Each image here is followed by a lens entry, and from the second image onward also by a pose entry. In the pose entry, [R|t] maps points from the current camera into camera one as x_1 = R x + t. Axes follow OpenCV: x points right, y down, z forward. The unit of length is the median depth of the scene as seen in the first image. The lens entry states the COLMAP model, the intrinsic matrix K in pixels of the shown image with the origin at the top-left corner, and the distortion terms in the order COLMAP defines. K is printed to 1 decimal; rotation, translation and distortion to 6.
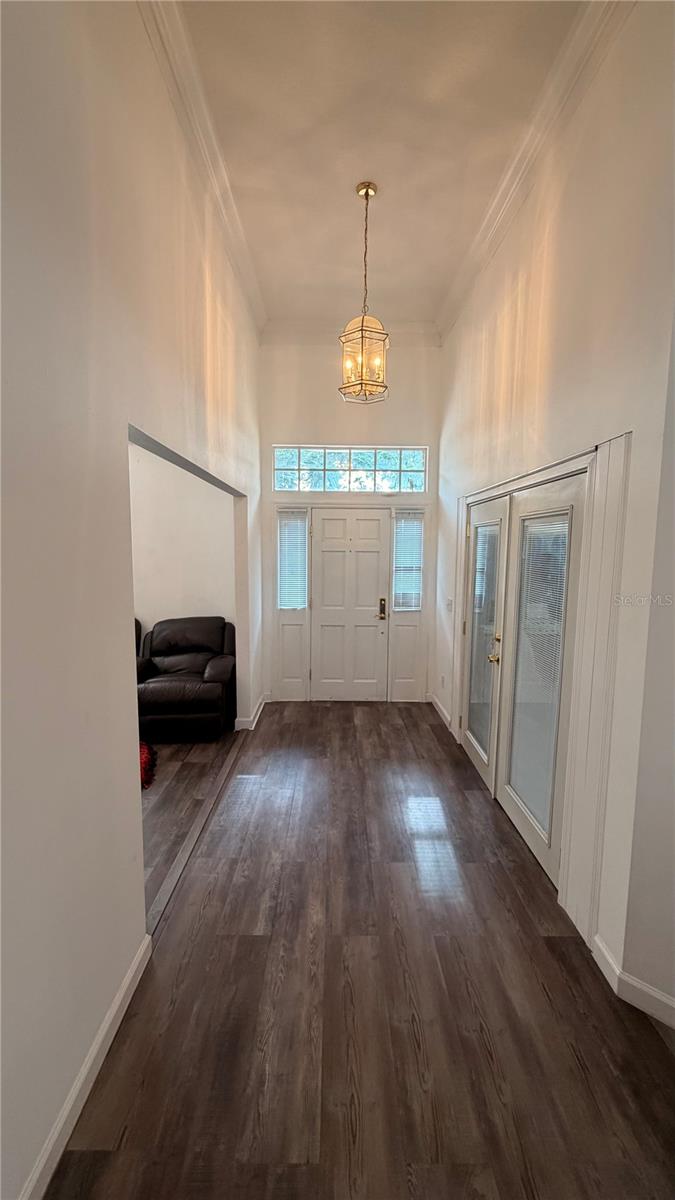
lens RADIAL K [[477.9, 0, 338.6], [0, 477.9, 593.7], [0, 0, 1]] dist [-0.000551, 0.000295]
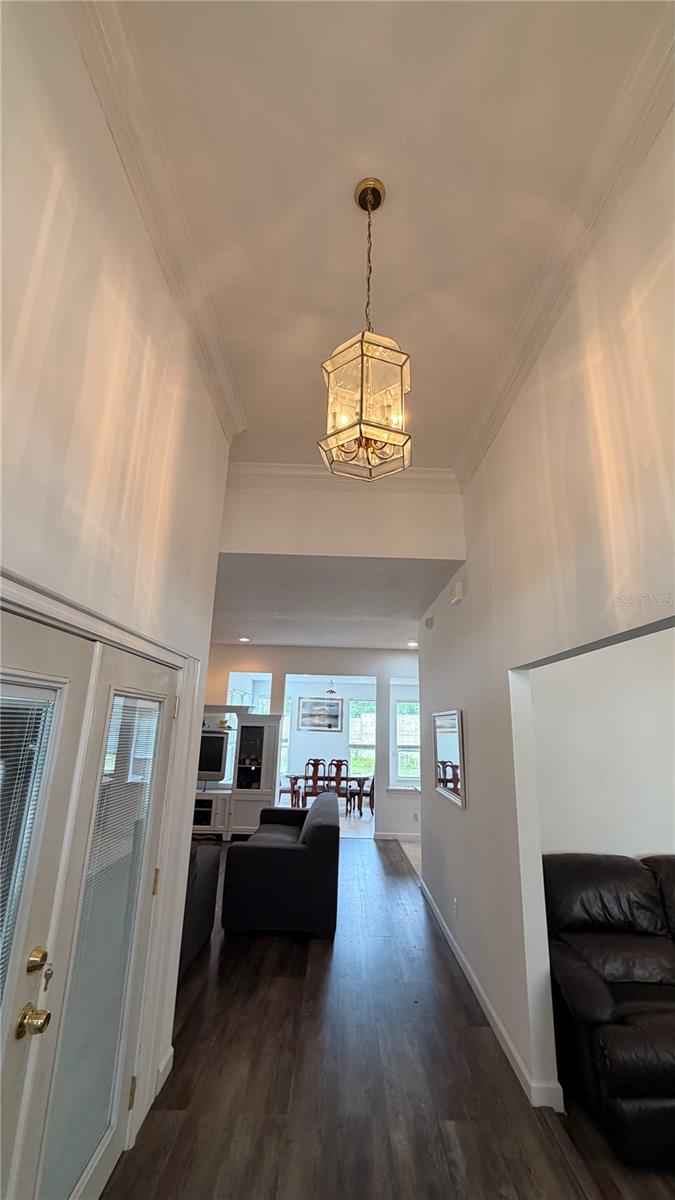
lens RADIAL K [[477.9, 0, 338.6], [0, 477.9, 593.7], [0, 0, 1]] dist [-0.000551, 0.000295]
pose [[-0.999138, -0.035268, 0.021892, 0.097159], [-0.038507, 0.984428, -0.171519, -0.251869], [-0.015502, -0.172214, -0.984938, 2.204620]]
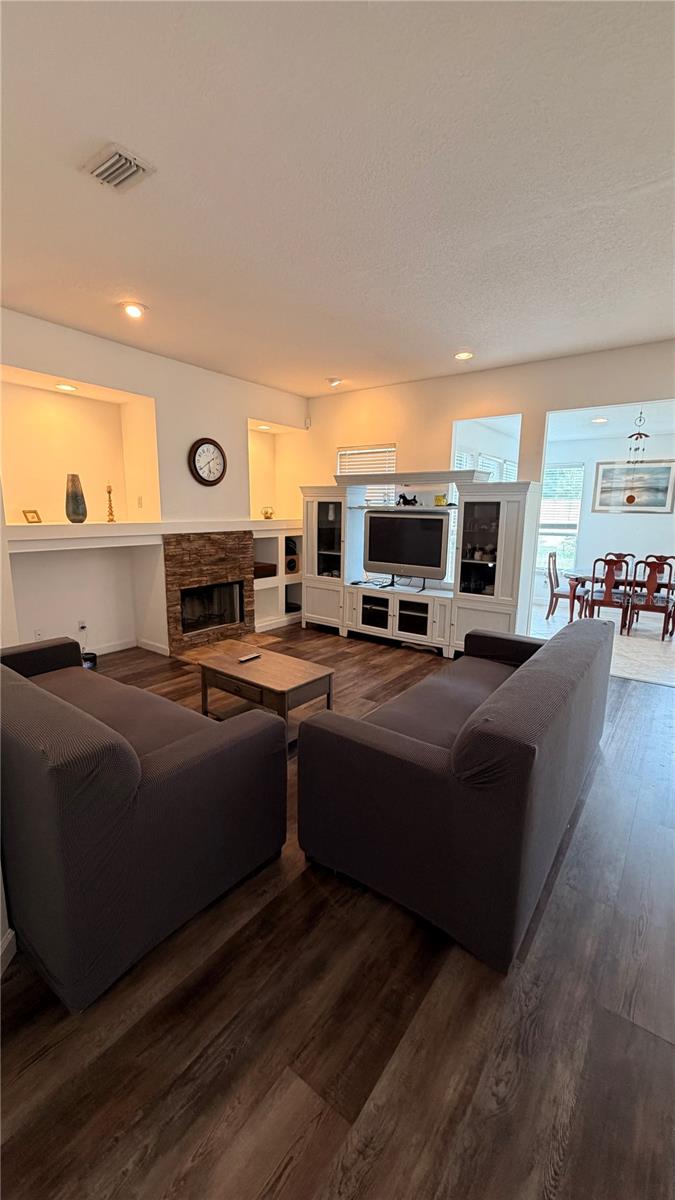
lens RADIAL K [[477.9, 0, 338.6], [0, 477.9, 593.7], [0, 0, 1]] dist [-0.000551, 0.000295]
pose [[-0.798019, -0.125293, 0.589463, -0.057390], [0.037673, 0.965863, 0.256301, -0.042843], [-0.601453, 0.226740, -0.766057, 0.703170]]
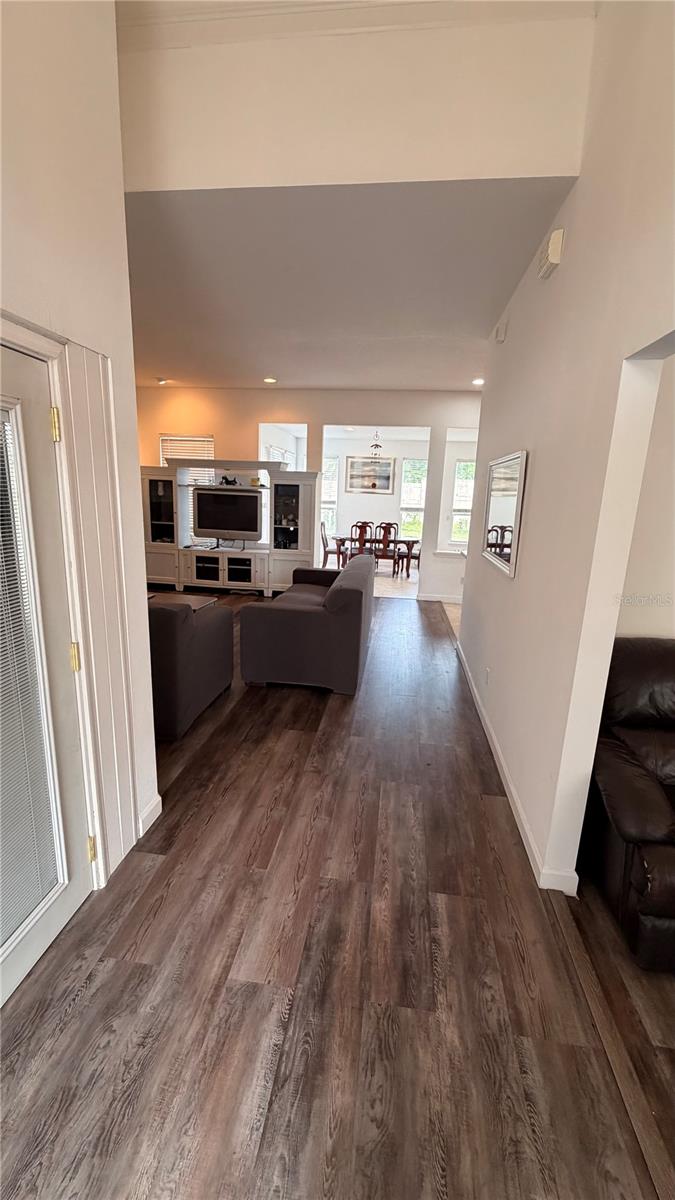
lens RADIAL K [[477.9, 0, 338.6], [0, 477.9, 593.7], [0, 0, 1]] dist [-0.000551, 0.000295]
pose [[-0.988680, -0.075759, 0.129509, -0.039842], [-0.033012, 0.951849, 0.304786, -0.154480], [-0.146363, 0.297060, -0.943575, 1.719697]]
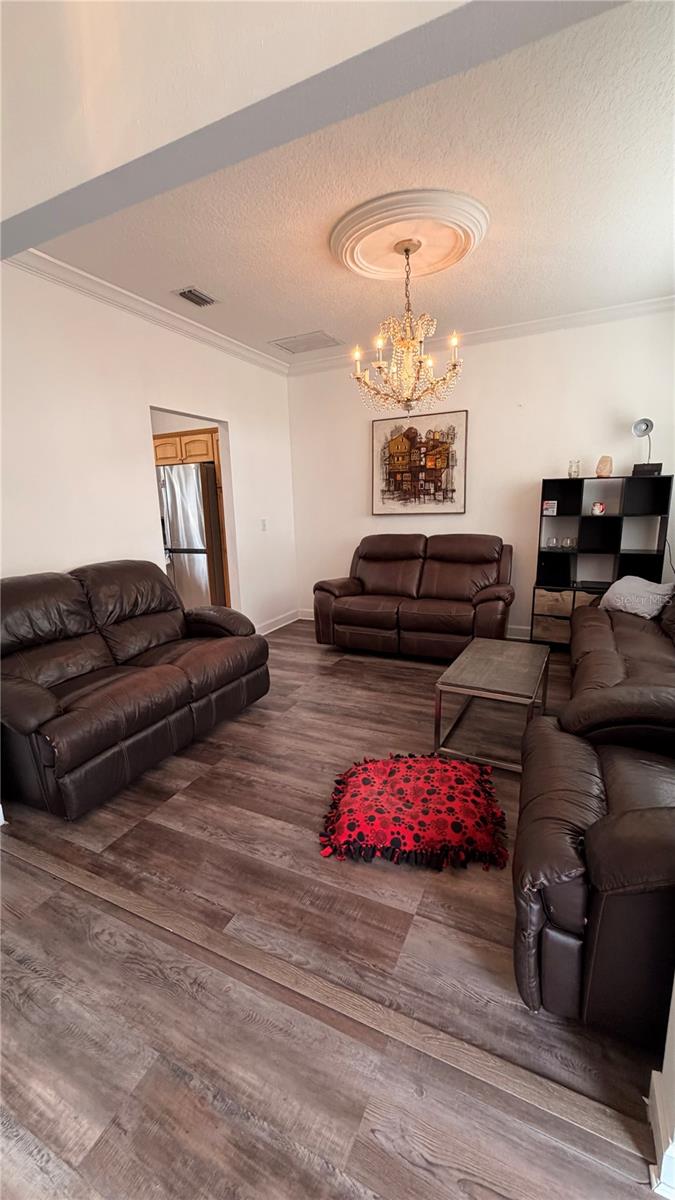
lens RADIAL K [[477.9, 0, 338.6], [0, 477.9, 593.7], [0, 0, 1]] dist [-0.000551, 0.000295]
pose [[-0.444303, 0.177923, -0.878031, 0.052865], [-0.059401, 0.972073, 0.227038, -0.038112], [0.893905, 0.153029, -0.421326, 1.904443]]
